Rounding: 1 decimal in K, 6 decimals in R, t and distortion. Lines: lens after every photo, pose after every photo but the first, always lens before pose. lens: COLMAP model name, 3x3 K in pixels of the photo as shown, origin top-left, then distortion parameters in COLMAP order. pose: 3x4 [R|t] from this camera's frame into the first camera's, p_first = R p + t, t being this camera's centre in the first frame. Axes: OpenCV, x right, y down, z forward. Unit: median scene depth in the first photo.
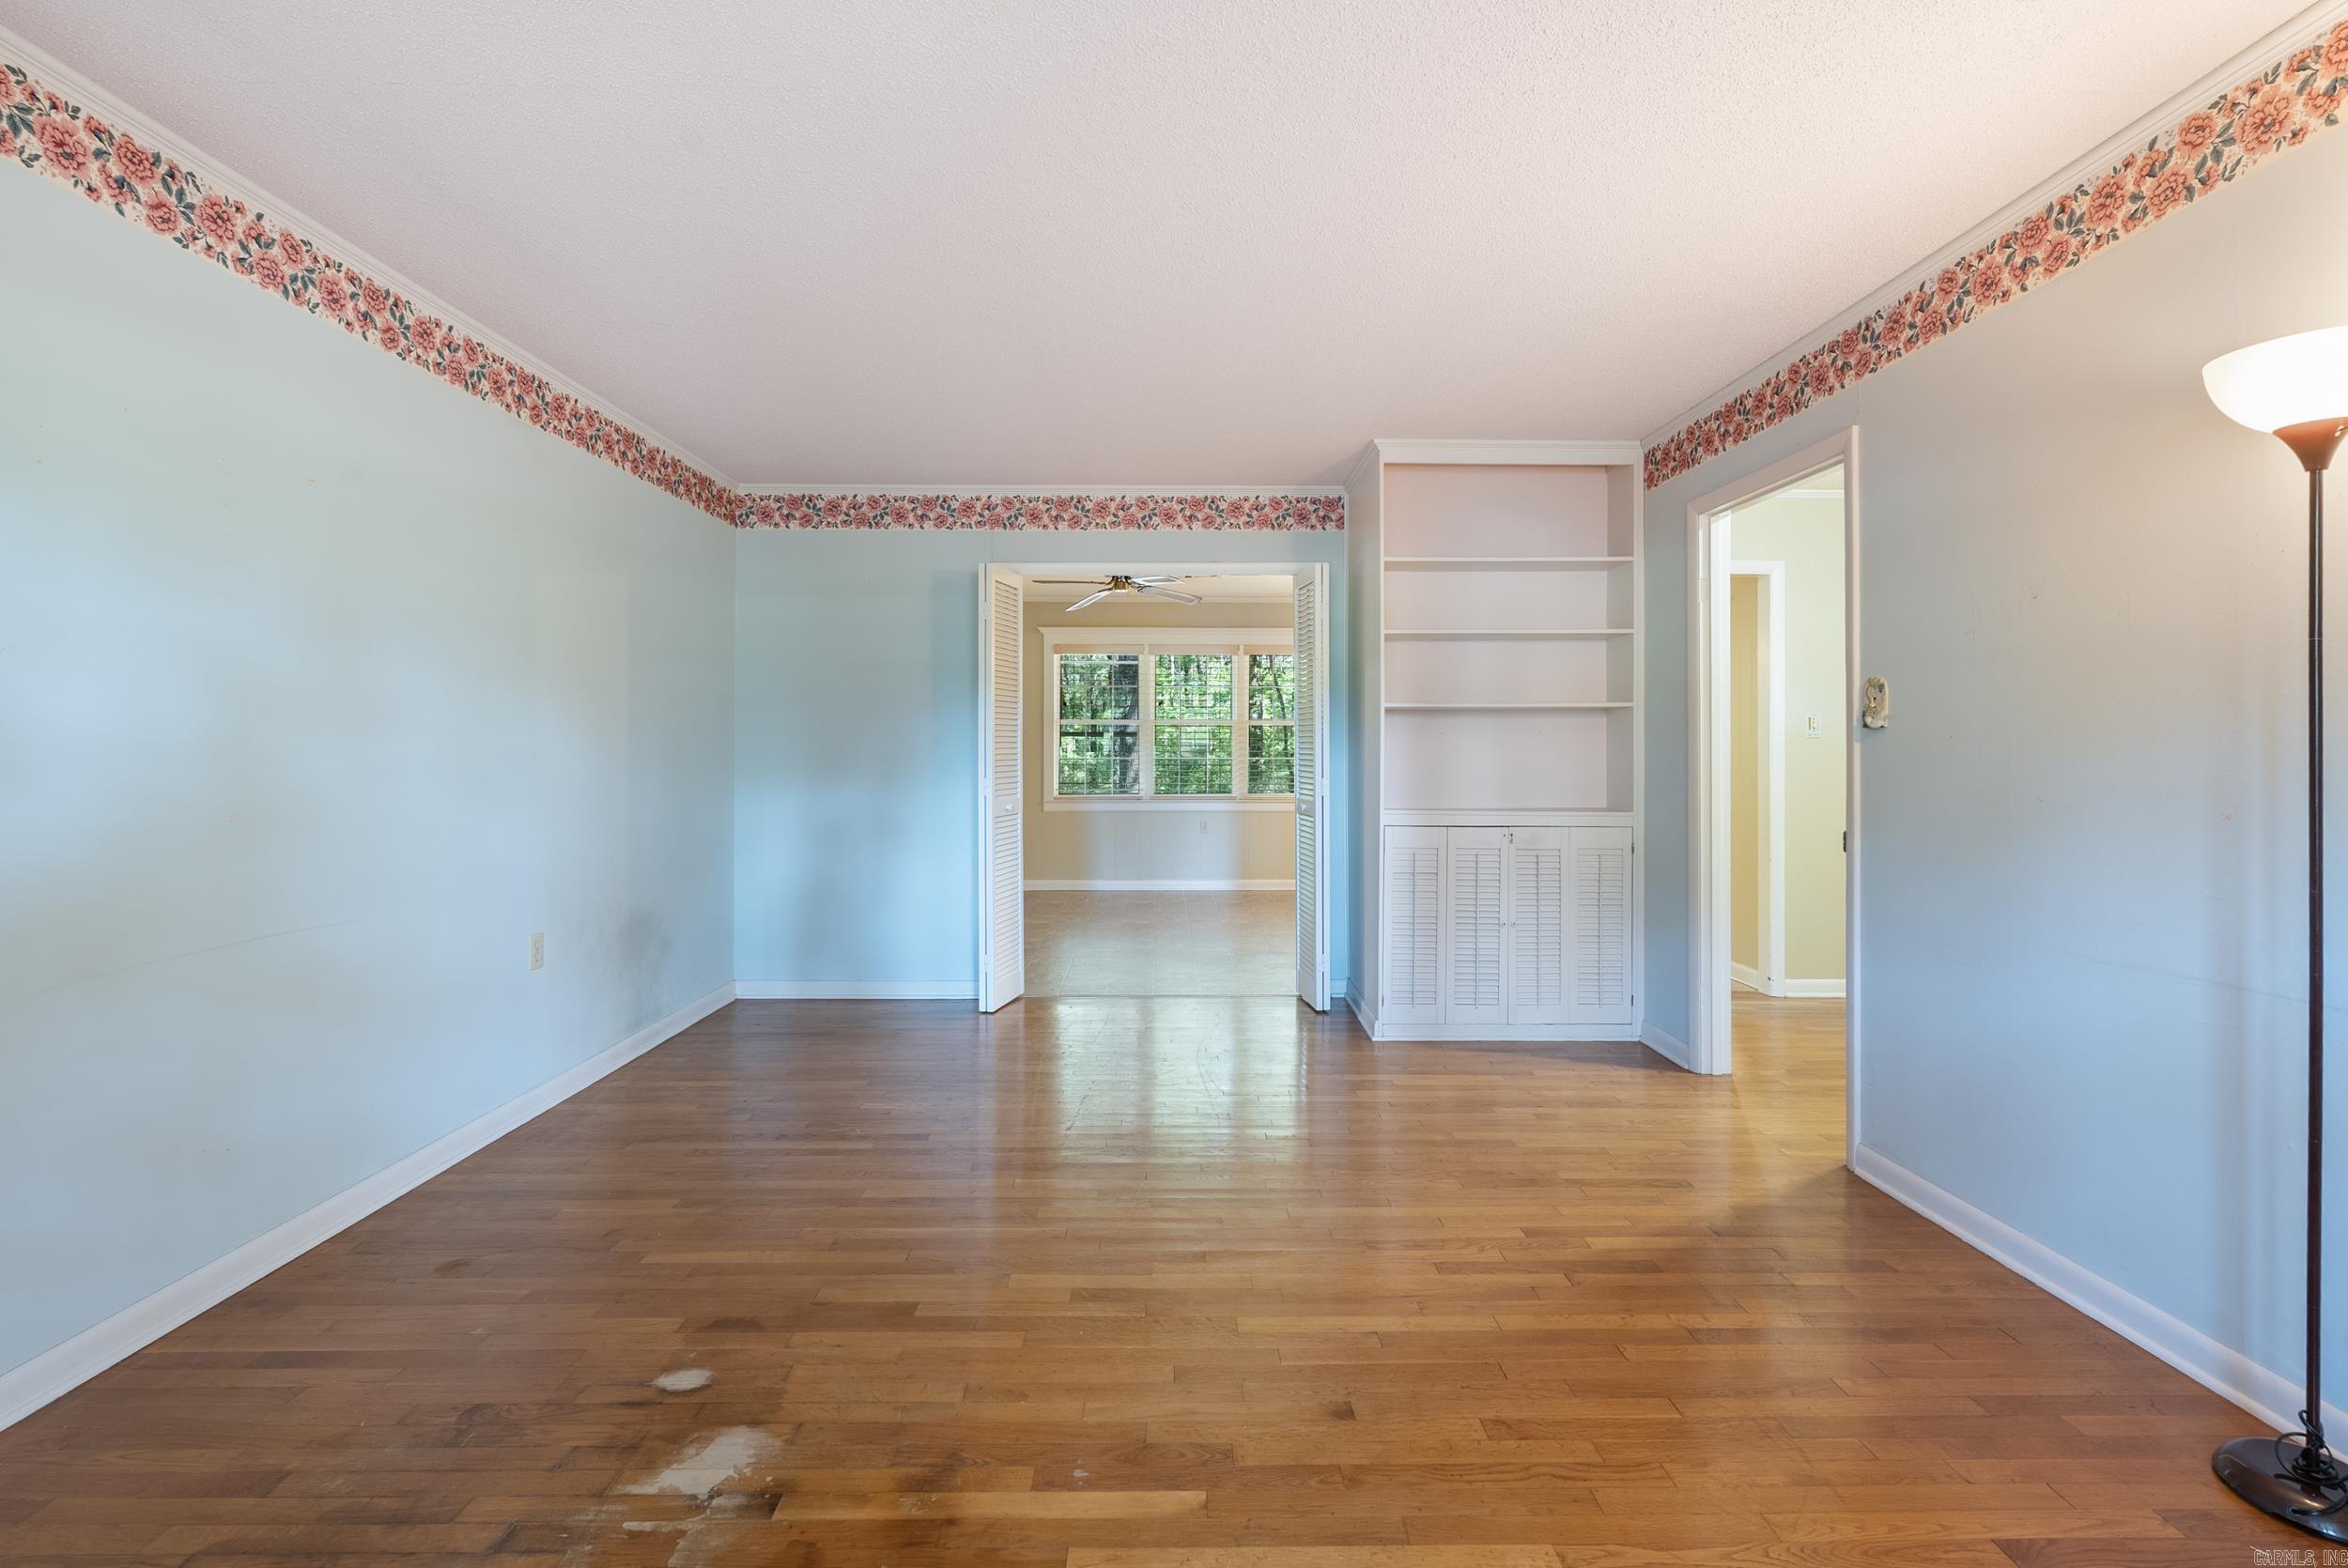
lens RADIAL K [[1033.0, 0, 1174.0], [0, 1033.0, 784.0], [0, 0, 1]] dist [-0.005715, -0.000037]
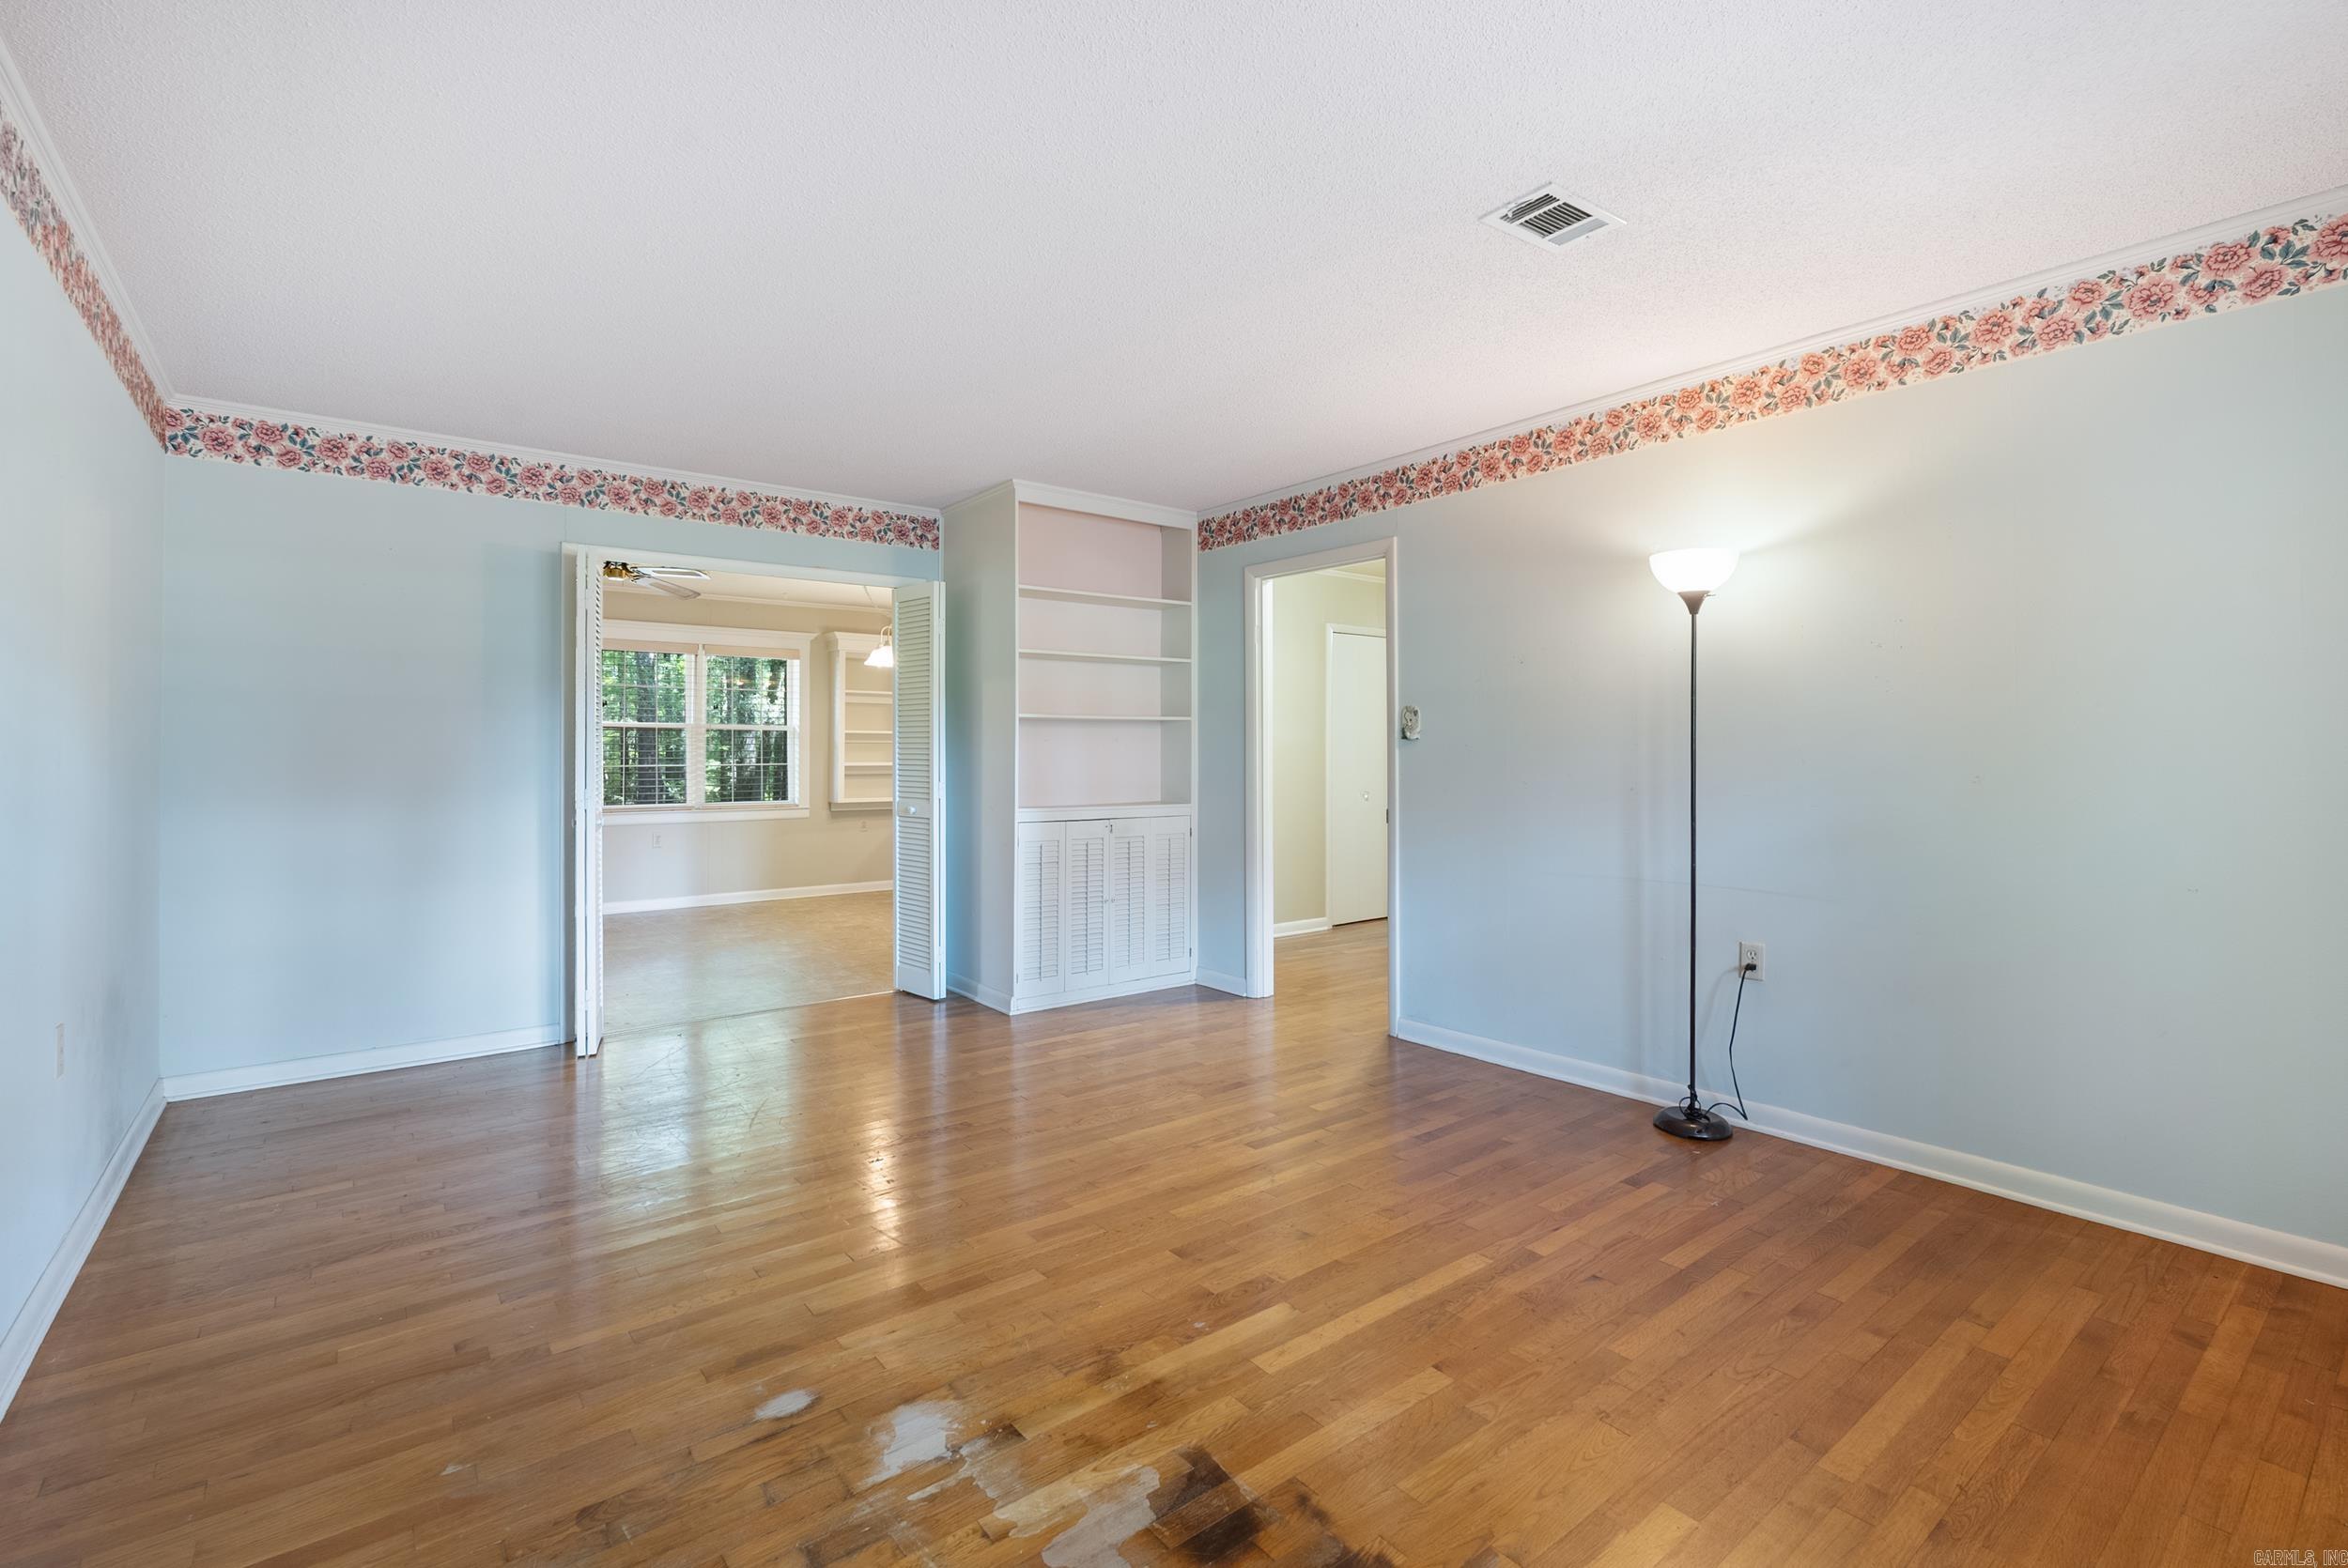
lens RADIAL K [[1033.0, 0, 1174.0], [0, 1033.0, 784.0], [0, 0, 1]] dist [-0.005715, -0.000037]
pose [[0.800206, -0.021275, 0.599348, -0.409980], [0.024401, 0.999698, 0.002908, -0.000577], [-0.599229, 0.012298, 0.800483, -0.003123]]
